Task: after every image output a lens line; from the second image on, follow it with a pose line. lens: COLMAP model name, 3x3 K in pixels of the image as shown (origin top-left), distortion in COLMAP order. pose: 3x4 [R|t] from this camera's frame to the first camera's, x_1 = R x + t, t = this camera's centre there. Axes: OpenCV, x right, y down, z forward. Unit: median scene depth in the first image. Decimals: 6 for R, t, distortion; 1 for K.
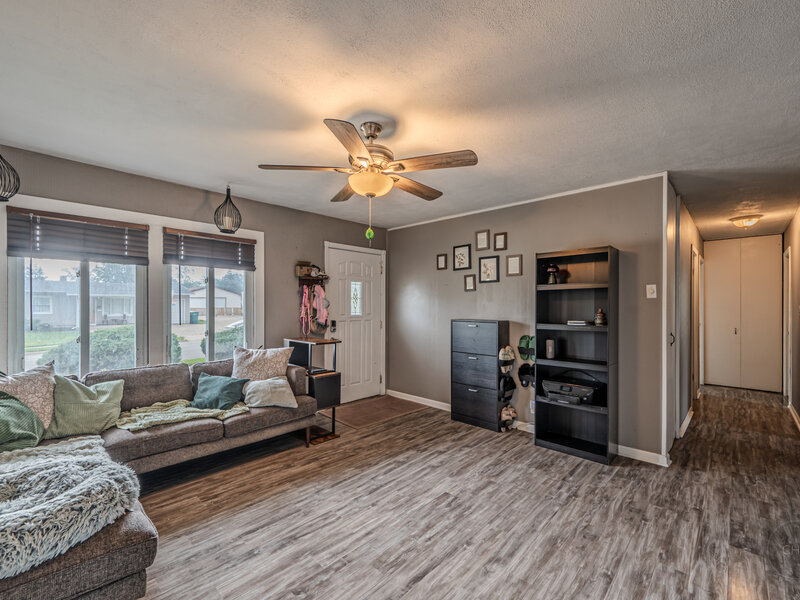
lens RADIAL K [[356.4, 0, 398.8], [0, 356.4, 302.5], [0, 0, 1]] dist [-0.000262, -0.000079]
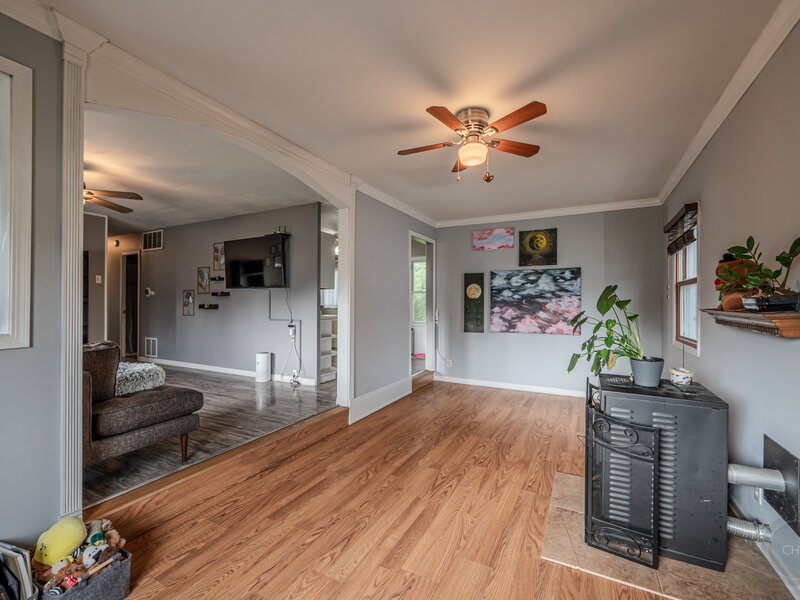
lens RADIAL K [[353.4, 0, 400.0], [0, 353.4, 300.0], [0, 0, 1]] dist [0.000759, 0.000101]
pose [[-0.278325, 0.005246, 0.960473, -1.414276], [-0.009413, 0.999922, -0.008190, 0.072343], [-0.960441, -0.011320, -0.278254, 0.027016]]
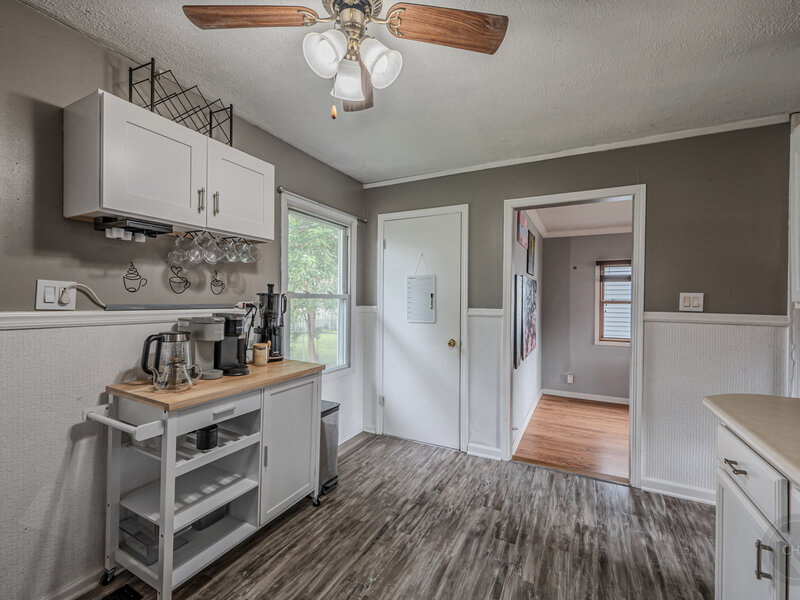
lens RADIAL K [[356.1, 0, 401.9], [0, 356.1, 301.2], [0, 0, 1]] dist [0.001348, 0.000578]
pose [[-0.955671, -0.012299, -0.294181, 0.925377], [-0.012713, 0.999919, -0.000503, 0.006828], [0.294163, 0.003259, -0.955750, 0.178886]]
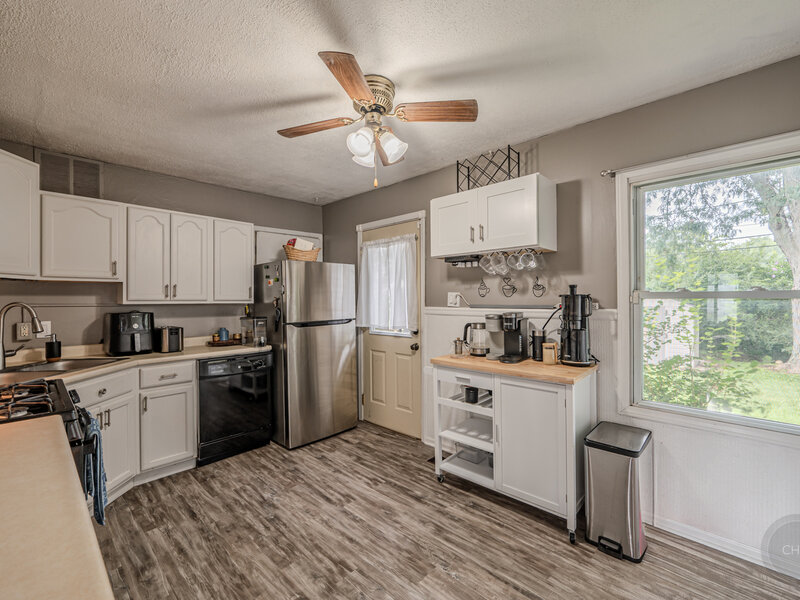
lens RADIAL K [[356.1, 0, 401.9], [0, 356.1, 301.2], [0, 0, 1]] dist [0.001348, 0.000578]
pose [[-0.011621, -0.007620, 0.999903, 0.245641], [-0.000516, 0.999971, 0.007615, 0.001710], [-0.999932, -0.000428, -0.011625, -0.270090]]
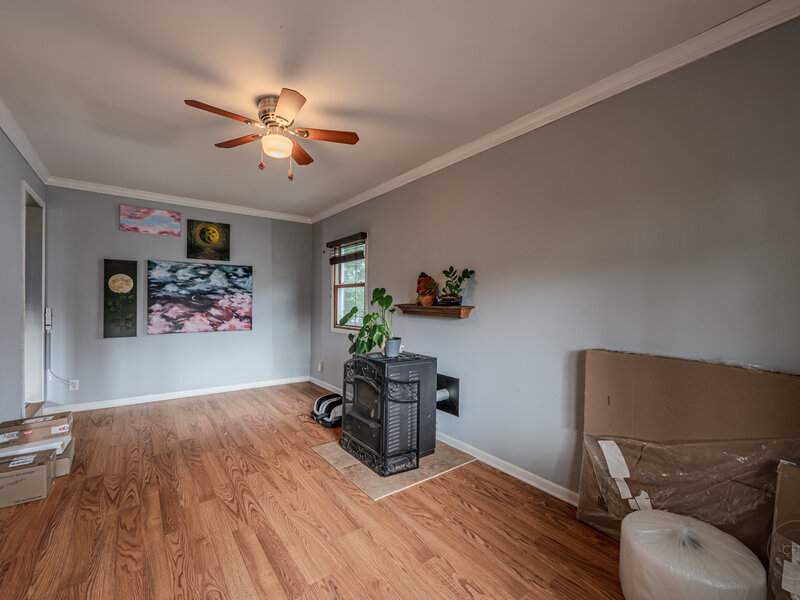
lens RADIAL K [[356.1, 0, 401.9], [0, 356.1, 301.2], [0, 0, 1]] dist [0.001348, 0.000578]
pose [[-0.988375, -0.010023, 0.151706, -1.083461], [-0.011069, 0.999920, -0.006056, 0.074539], [-0.151633, -0.007665, -0.988407, 0.371176]]
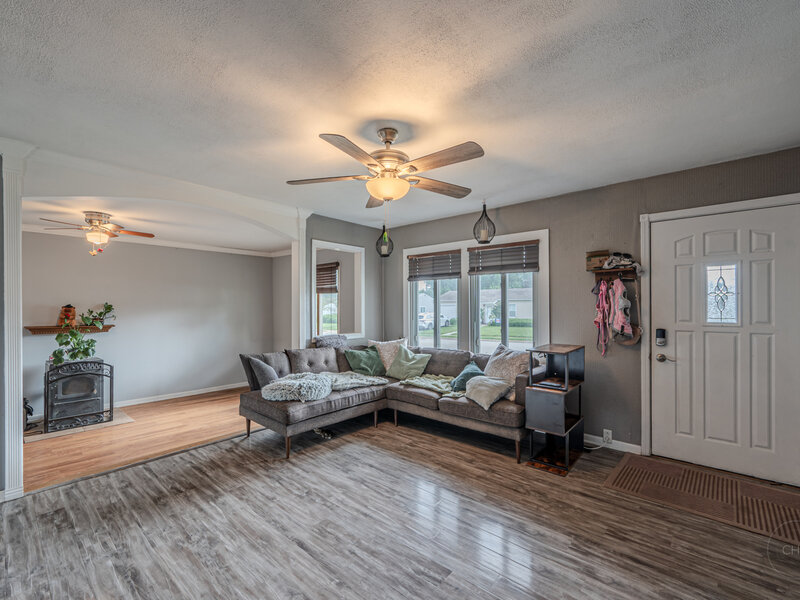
lens RADIAL K [[356.1, 0, 401.9], [0, 356.1, 301.2], [0, 0, 1]] dist [0.001348, 0.000578]
pose [[0.047225, -0.016050, -0.998755, 0.692873], [0.010081, 0.999828, -0.015591, 0.006867], [0.998833, -0.009332, 0.047378, 0.720986]]
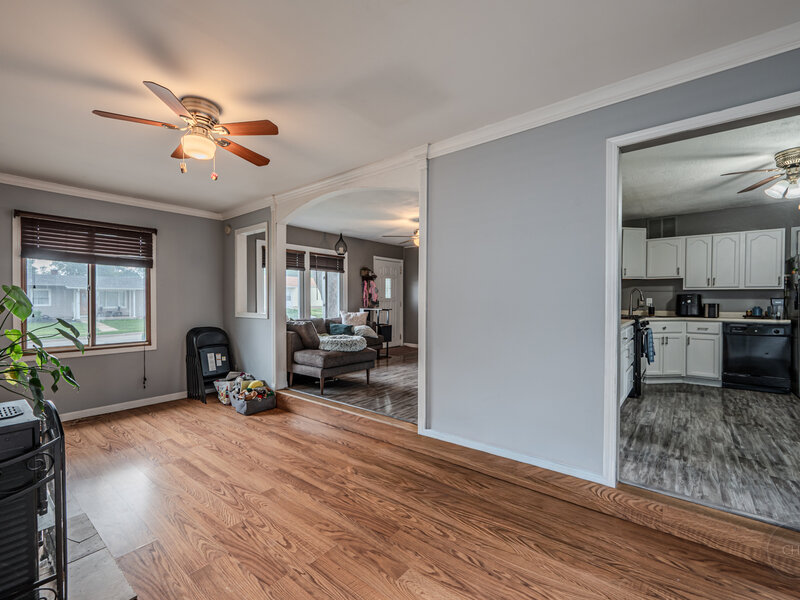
lens RADIAL K [[356.1, 0, 401.9], [0, 356.1, 301.2], [0, 0, 1]] dist [0.001348, 0.000578]
pose [[0.995529, -0.001288, 0.094448, -0.343627], [0.000285, 0.999943, 0.010632, 0.052340], [-0.094457, -0.010557, 0.995473, -1.140390]]
